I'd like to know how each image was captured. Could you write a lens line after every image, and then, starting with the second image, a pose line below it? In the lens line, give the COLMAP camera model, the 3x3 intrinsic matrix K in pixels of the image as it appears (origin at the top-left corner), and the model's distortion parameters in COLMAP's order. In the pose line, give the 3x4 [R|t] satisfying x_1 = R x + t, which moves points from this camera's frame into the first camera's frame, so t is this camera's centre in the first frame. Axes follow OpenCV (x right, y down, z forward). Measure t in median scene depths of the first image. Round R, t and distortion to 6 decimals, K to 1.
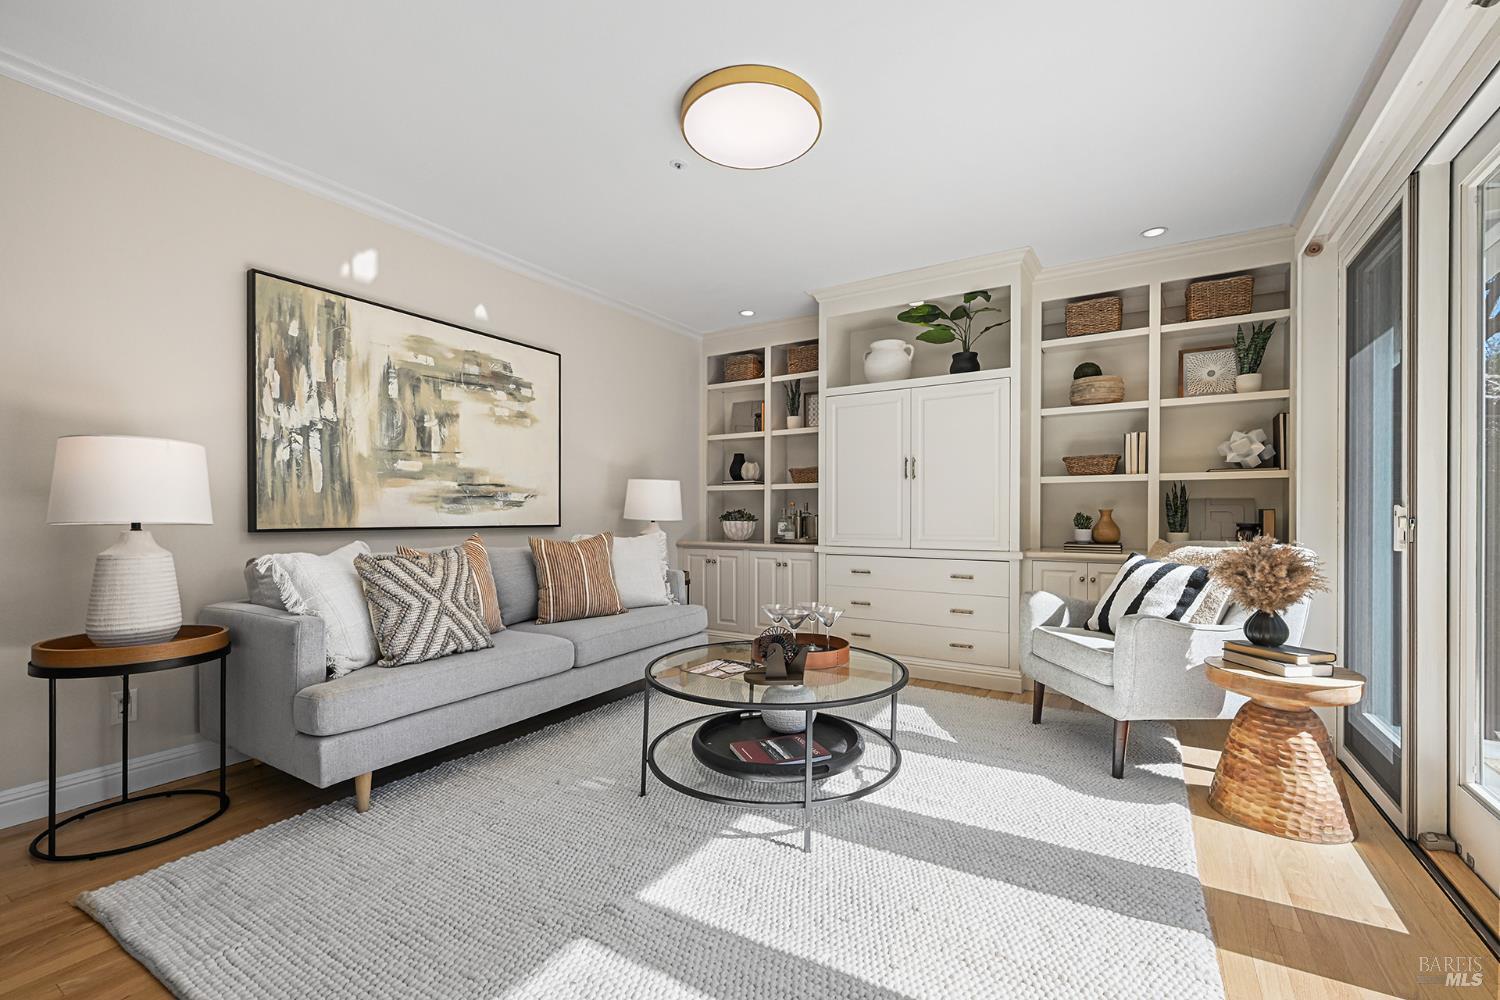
lens RADIAL K [[645.2, 0, 740.5], [0, 645.2, 518.5], [0, 0, 1]] dist [0.000943, 0.000261]
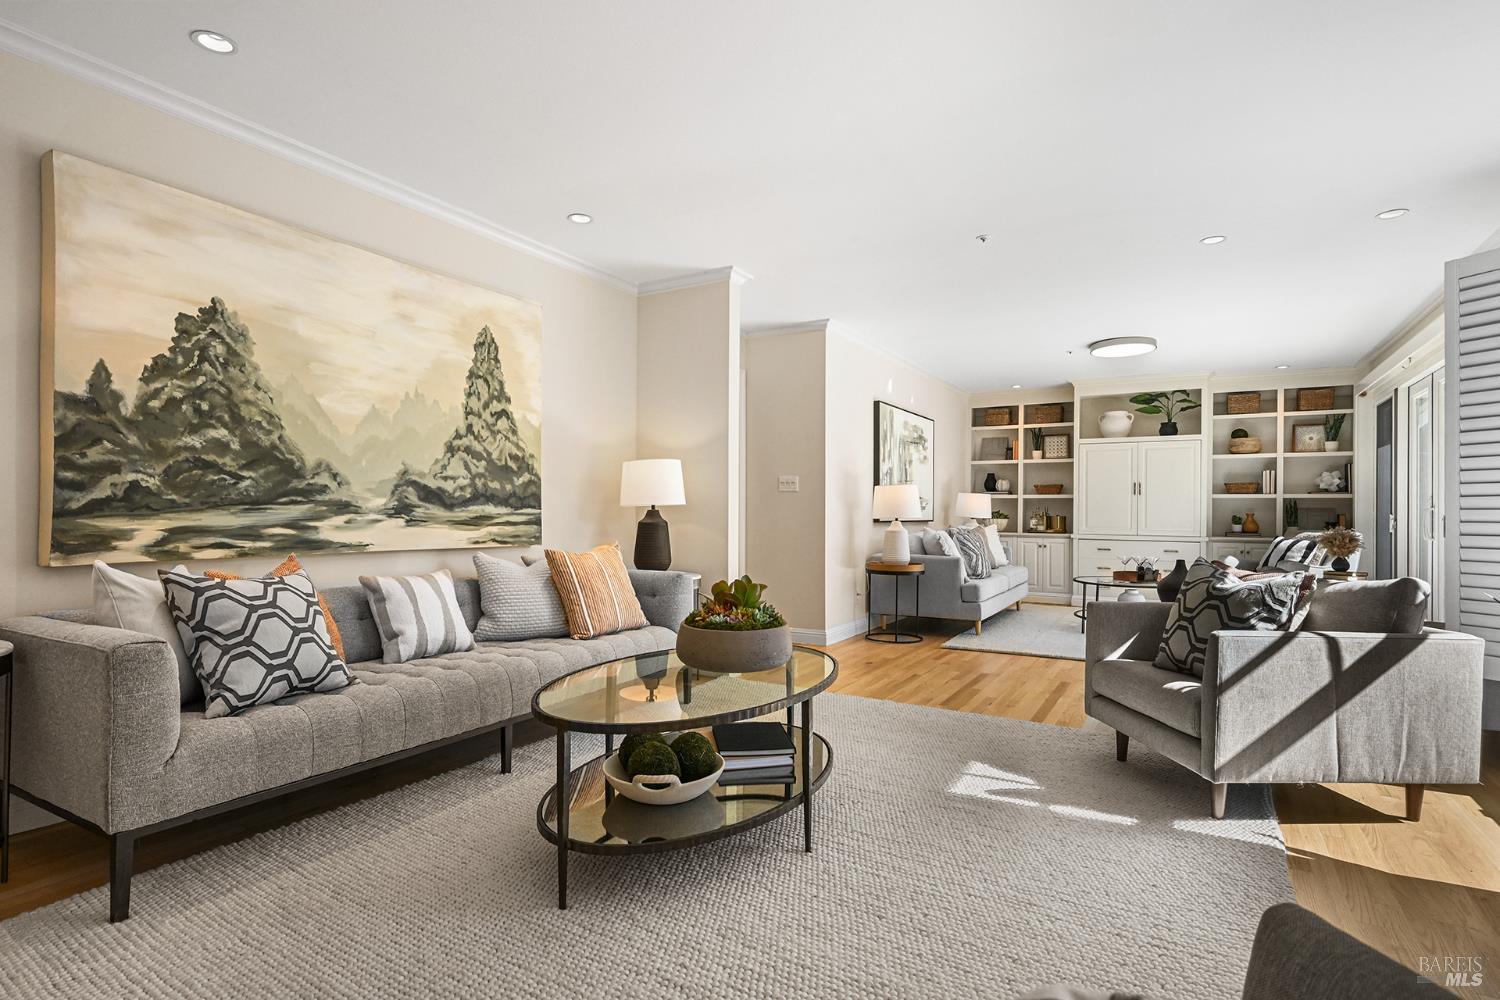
lens RADIAL K [[764.7, 0, 743.3], [0, 764.7, 509.3], [0, 0, 1]] dist [0.002206, -0.000040]
pose [[0.999758, 0.007611, 0.020660, -0.977375], [-0.007449, 0.999941, -0.007925, 0.001381], [-0.020719, 0.007769, 0.999755, -1.199986]]
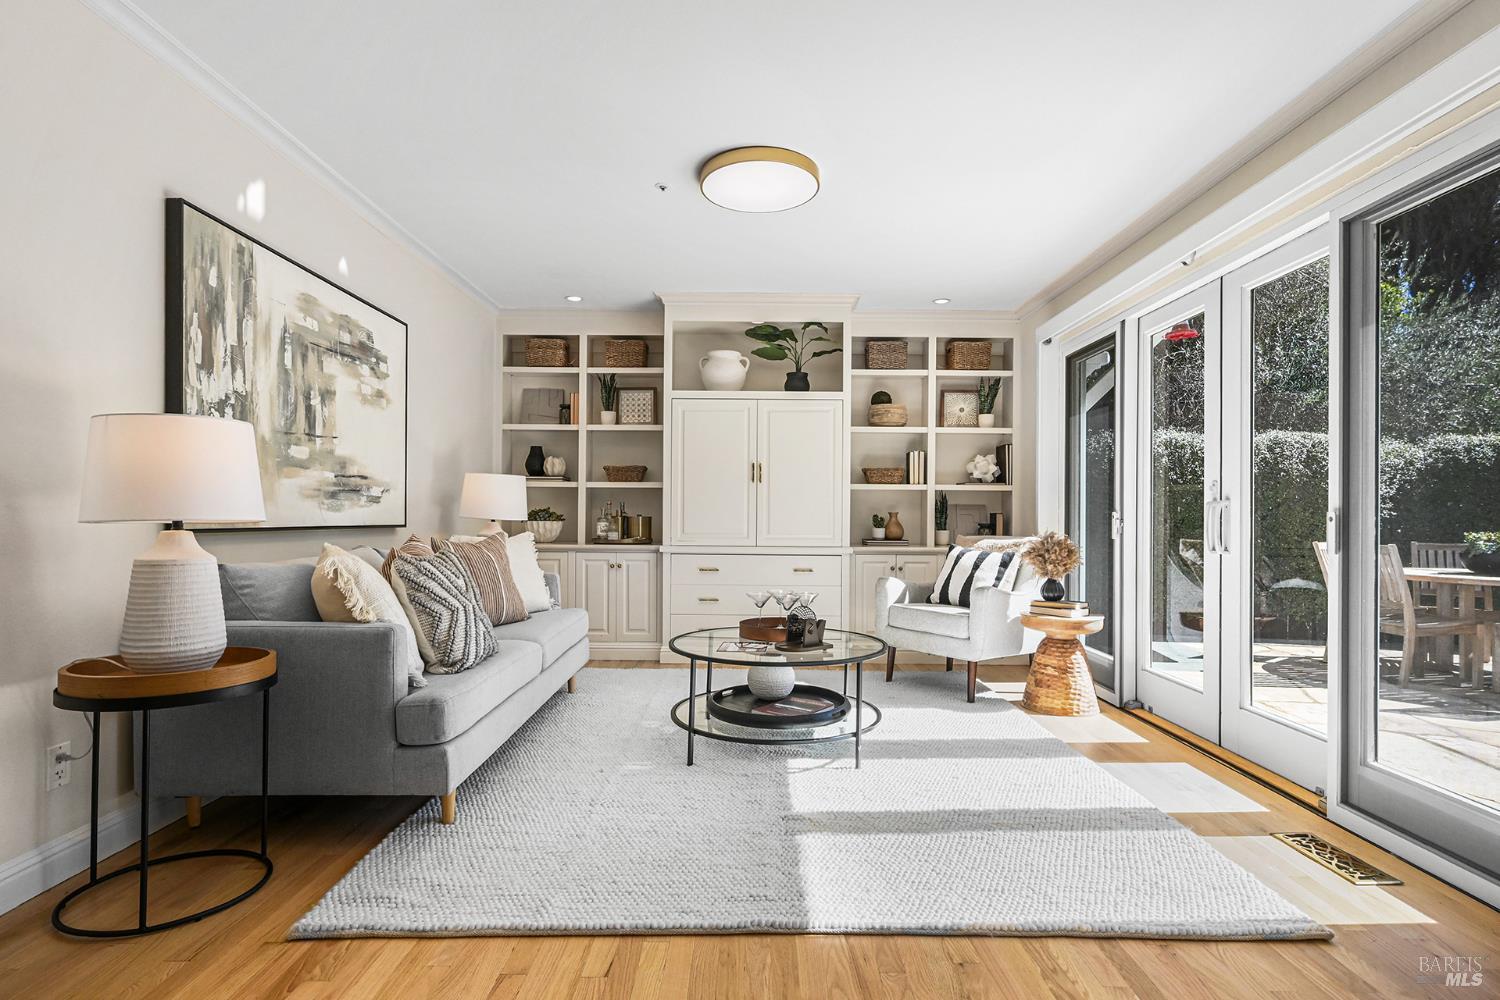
lens RADIAL K [[779.6, 0, 759.5], [0, 779.6, 515.7], [0, 0, 1]] dist [0.001637, 0.000221]
pose [[0.845307, 0.005993, 0.534247, -0.515218], [-0.003678, 0.999979, -0.005398, 0.002059], [-0.534268, 0.002598, 0.845311, -0.139477]]
